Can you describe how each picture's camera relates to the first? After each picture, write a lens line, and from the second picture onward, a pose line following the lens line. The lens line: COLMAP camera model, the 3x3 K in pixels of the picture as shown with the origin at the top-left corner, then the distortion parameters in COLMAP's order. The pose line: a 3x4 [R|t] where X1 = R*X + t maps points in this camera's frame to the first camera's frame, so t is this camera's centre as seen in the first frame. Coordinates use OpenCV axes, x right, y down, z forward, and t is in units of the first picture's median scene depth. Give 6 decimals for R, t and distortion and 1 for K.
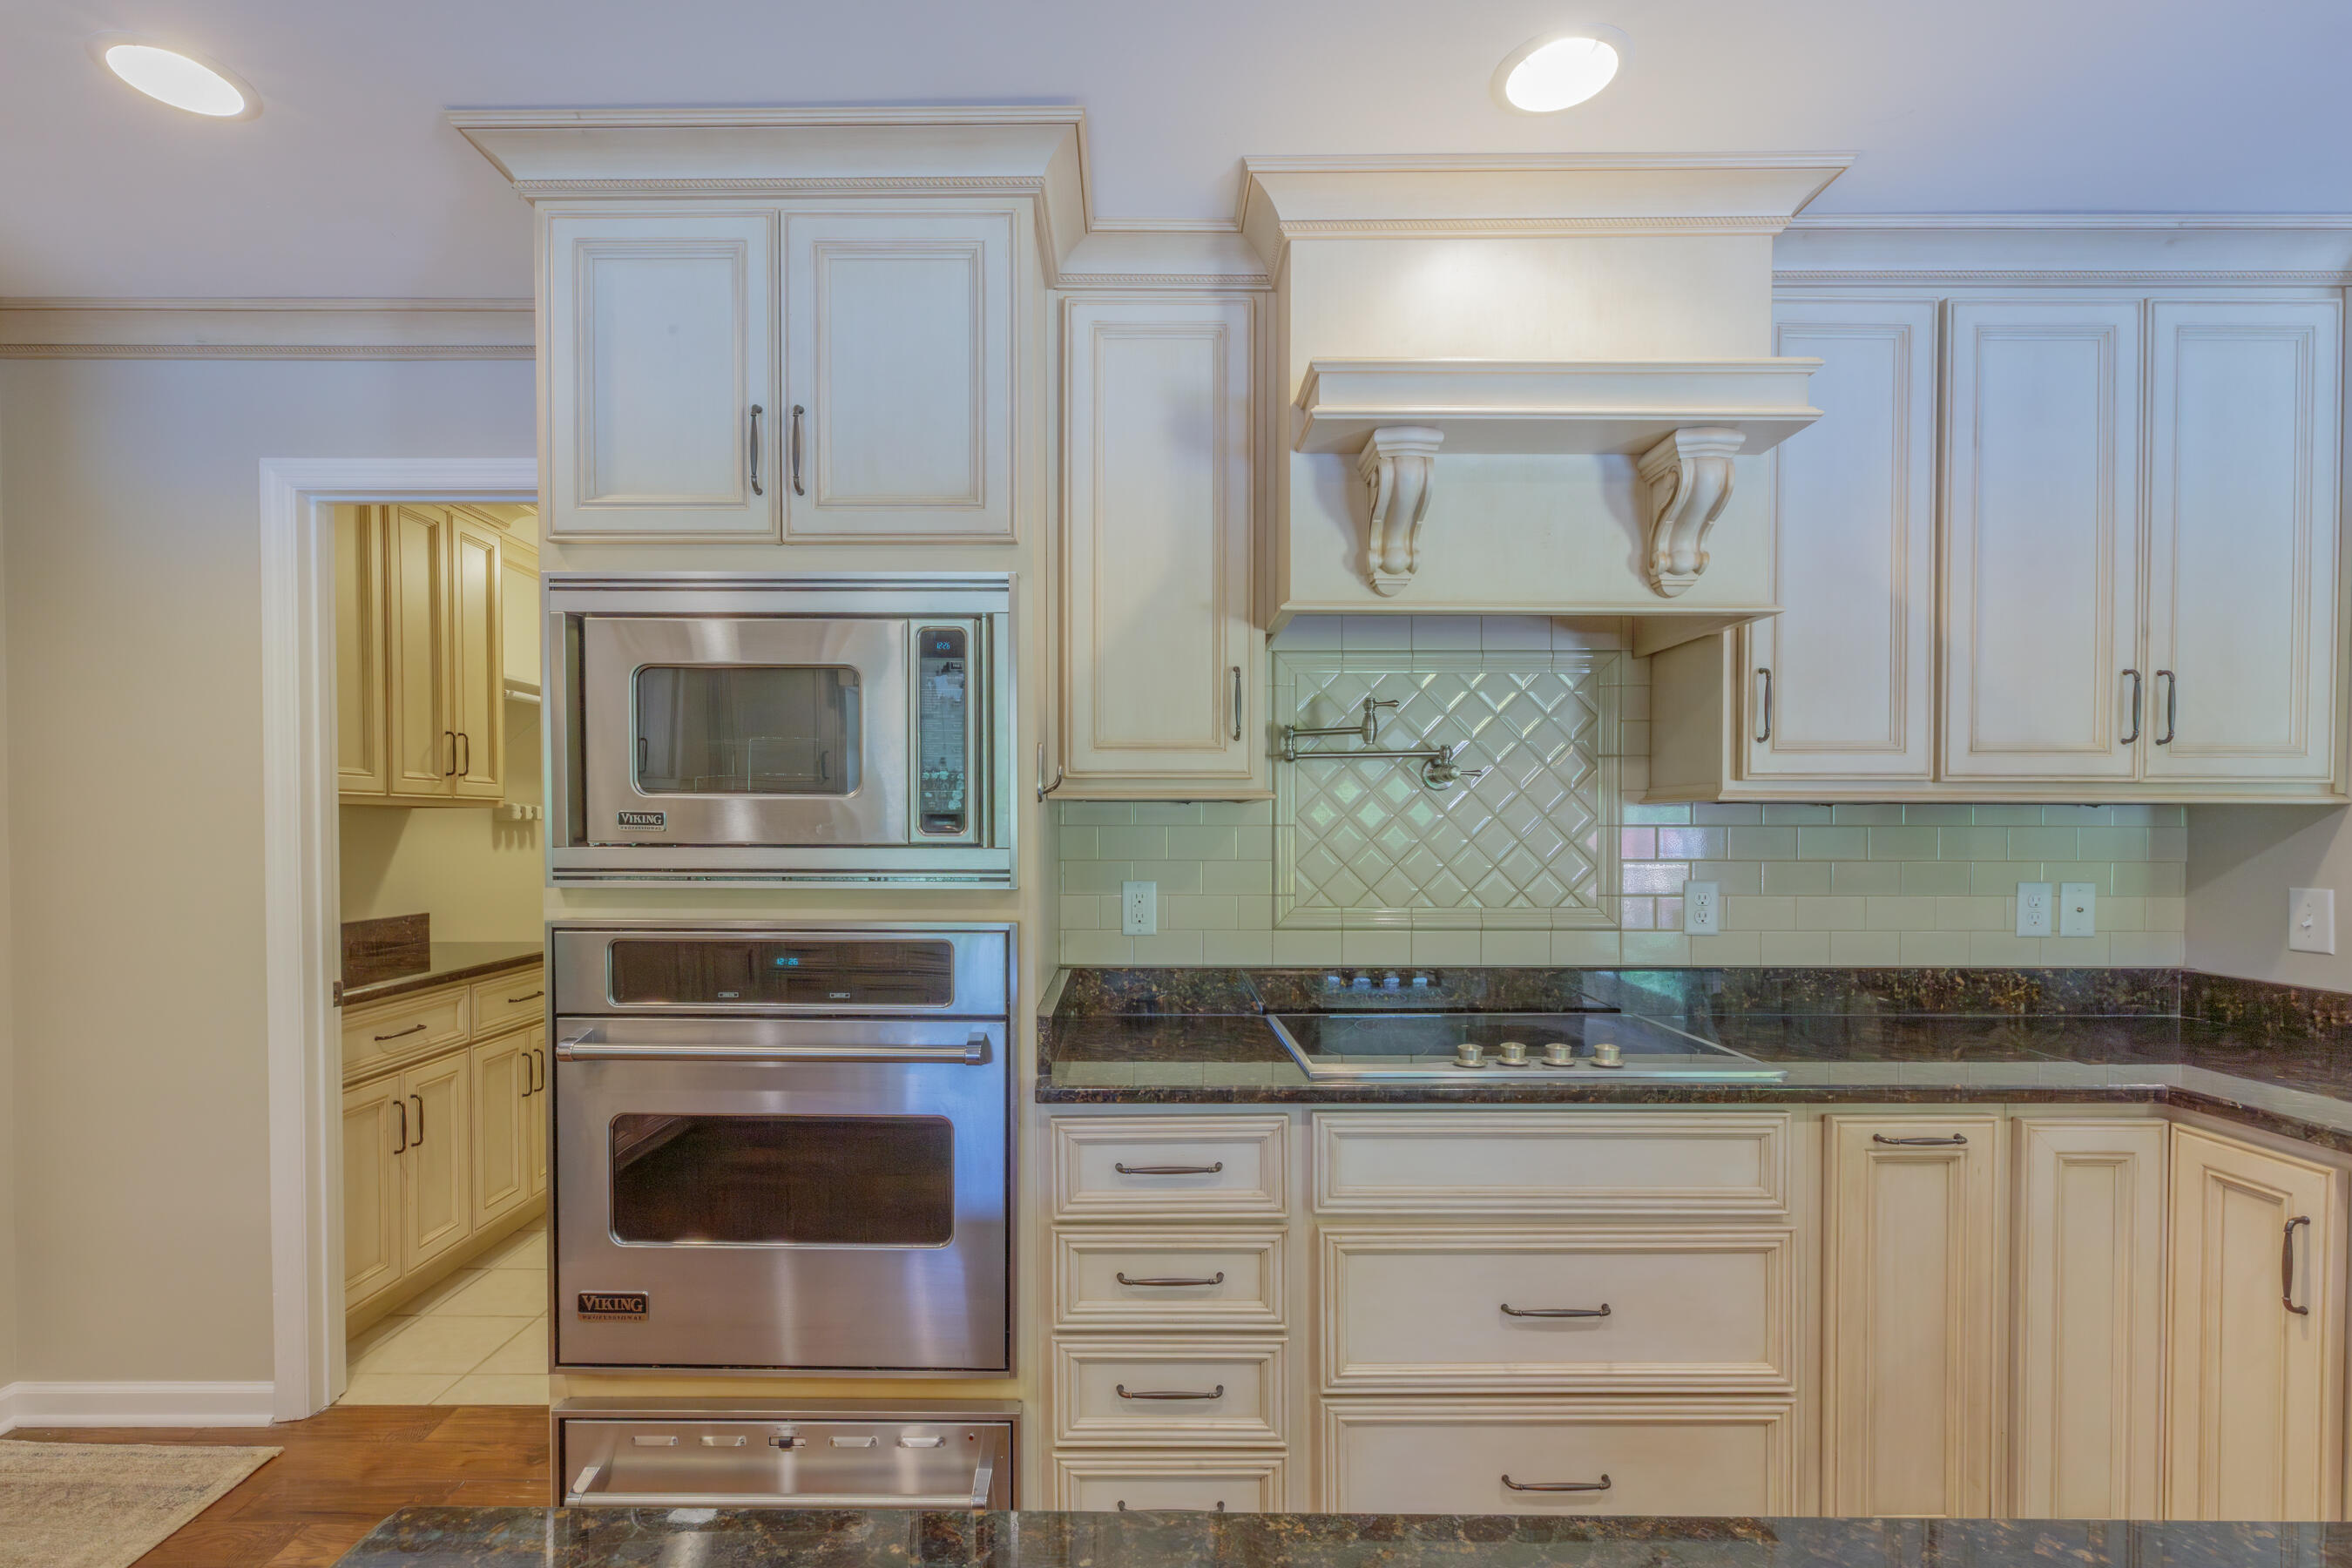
lens RADIAL K [[1063.7, 0, 1139.0], [0, 1063.7, 836.2], [0, 0, 1]] dist [0.003633, 0.000611]
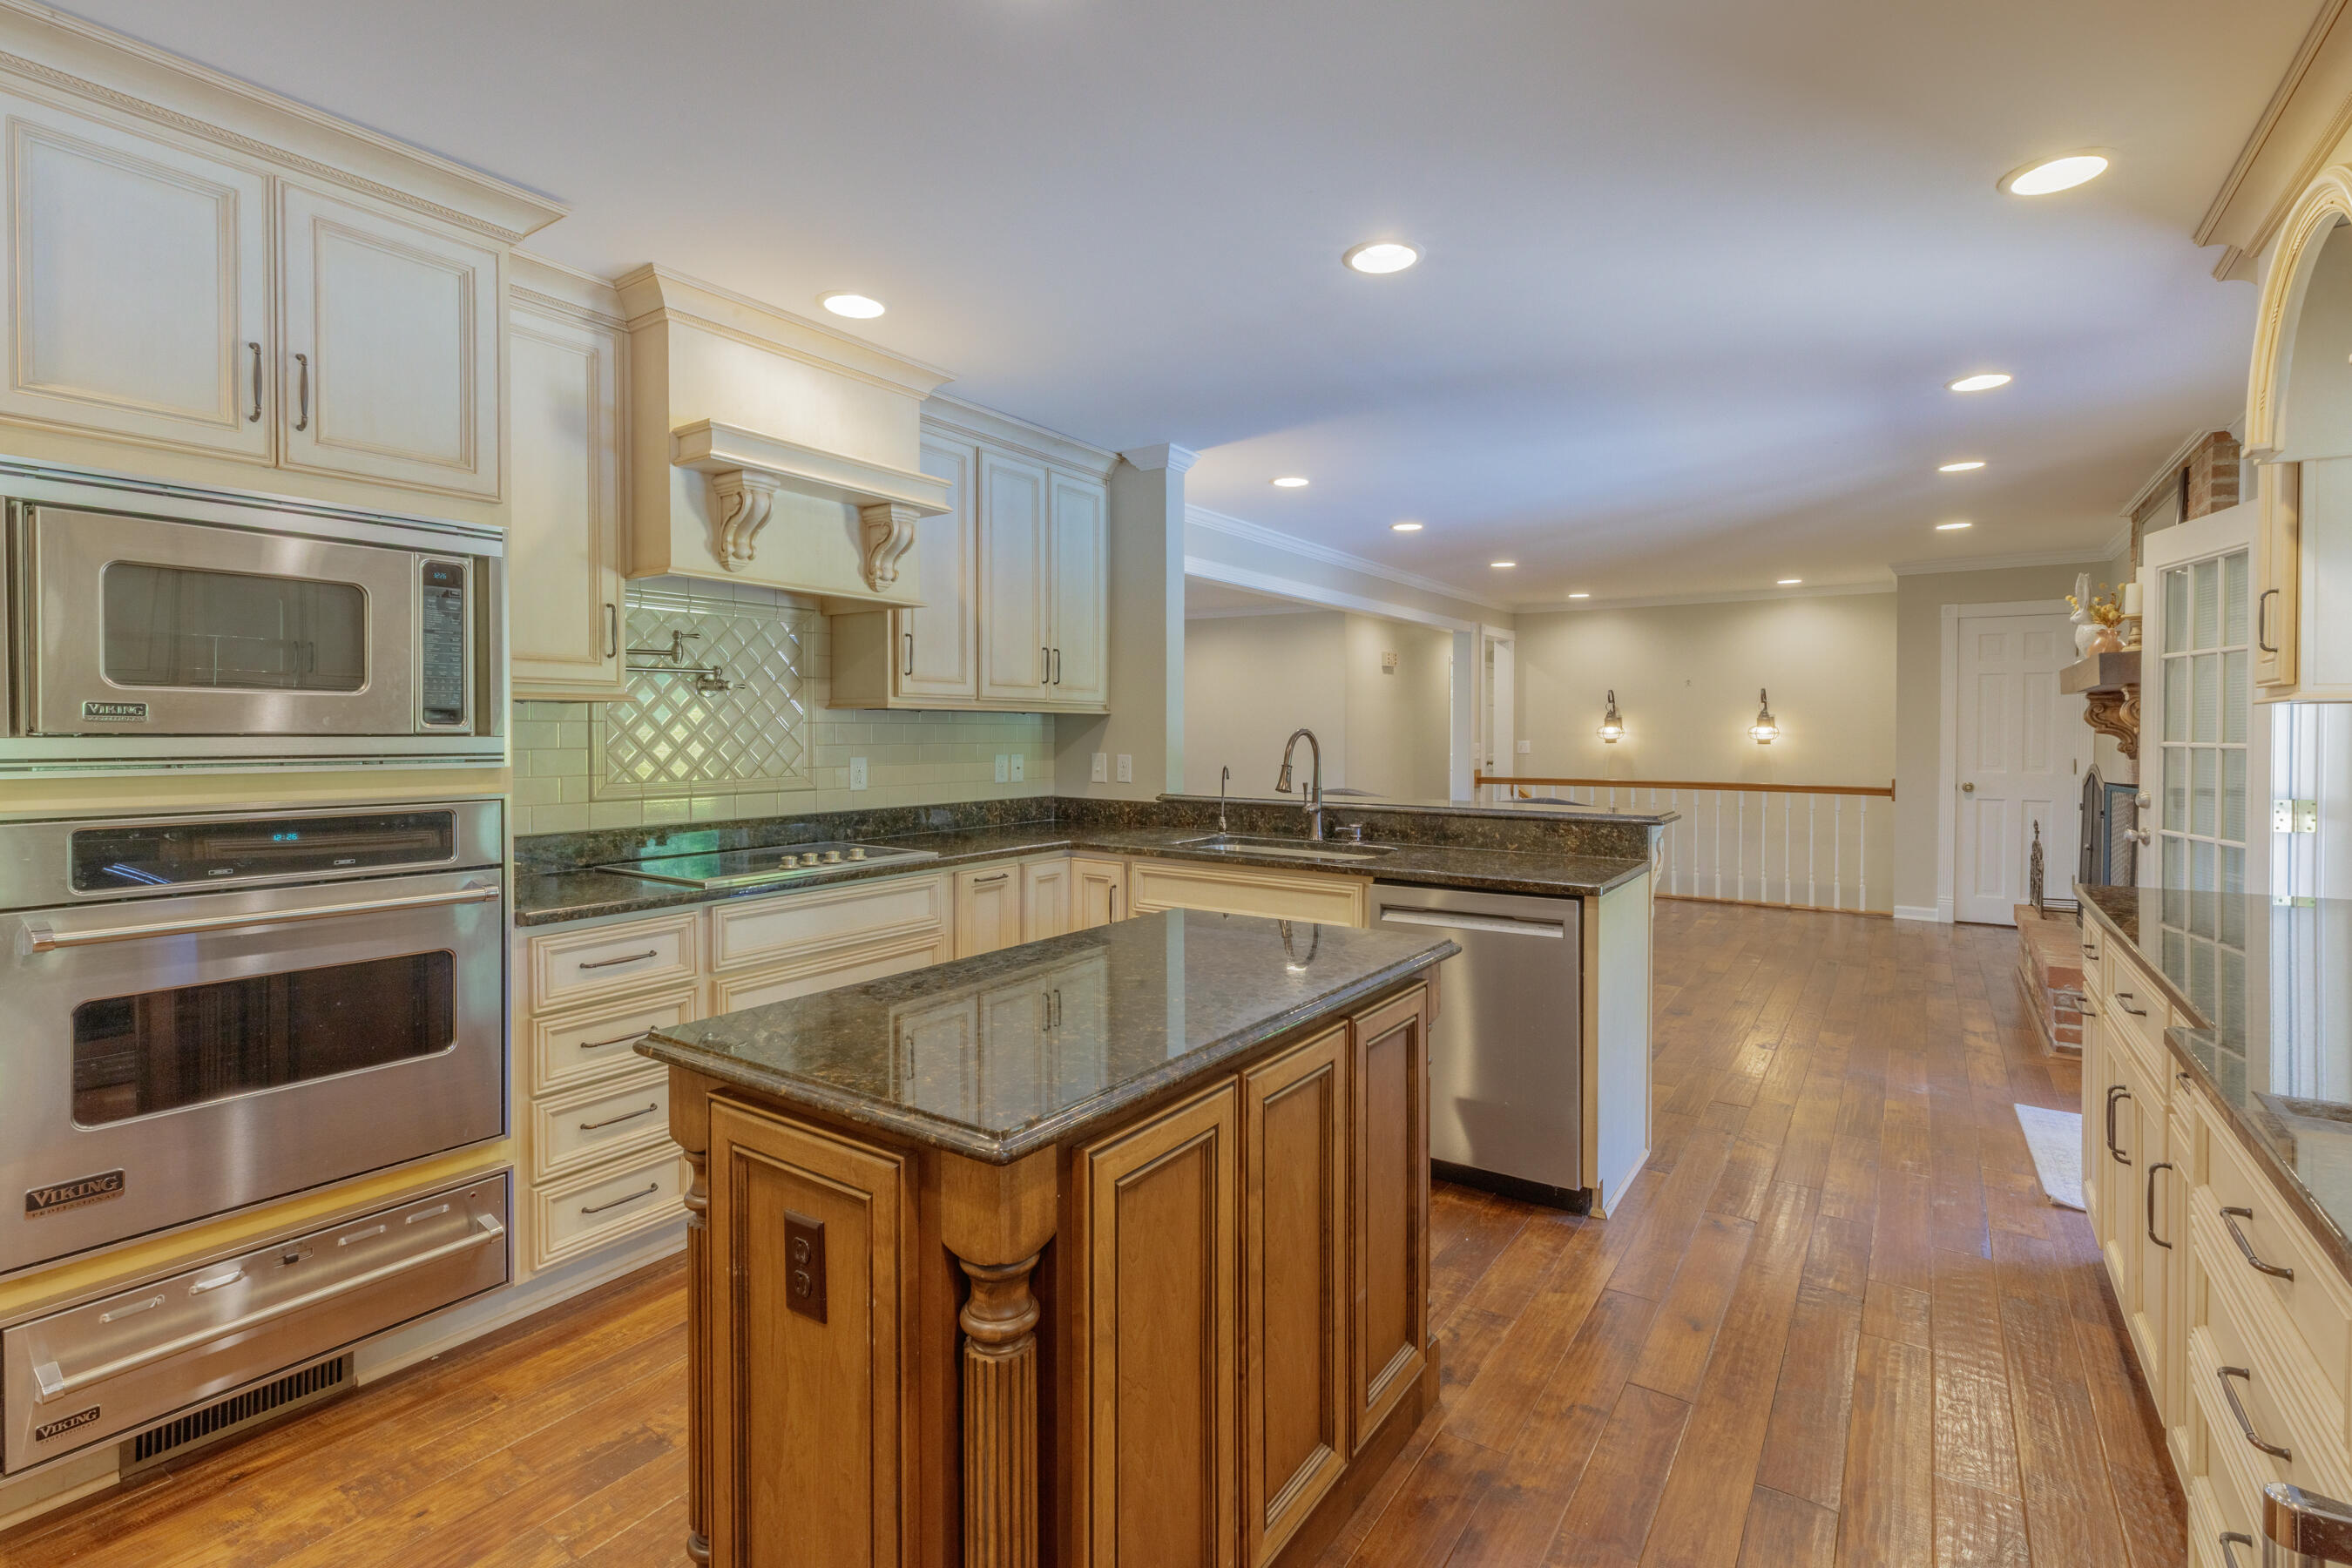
lens RADIAL K [[1063.7, 0, 1177.6], [0, 1063.7, 734.7], [0, 0, 1]] dist [0.003633, 0.000611]
pose [[0.563839, -0.004526, 0.825872, -0.687326], [0.007329, 0.999973, 0.000477, 0.013403], [-0.825852, 0.005784, 0.563857, -0.403053]]
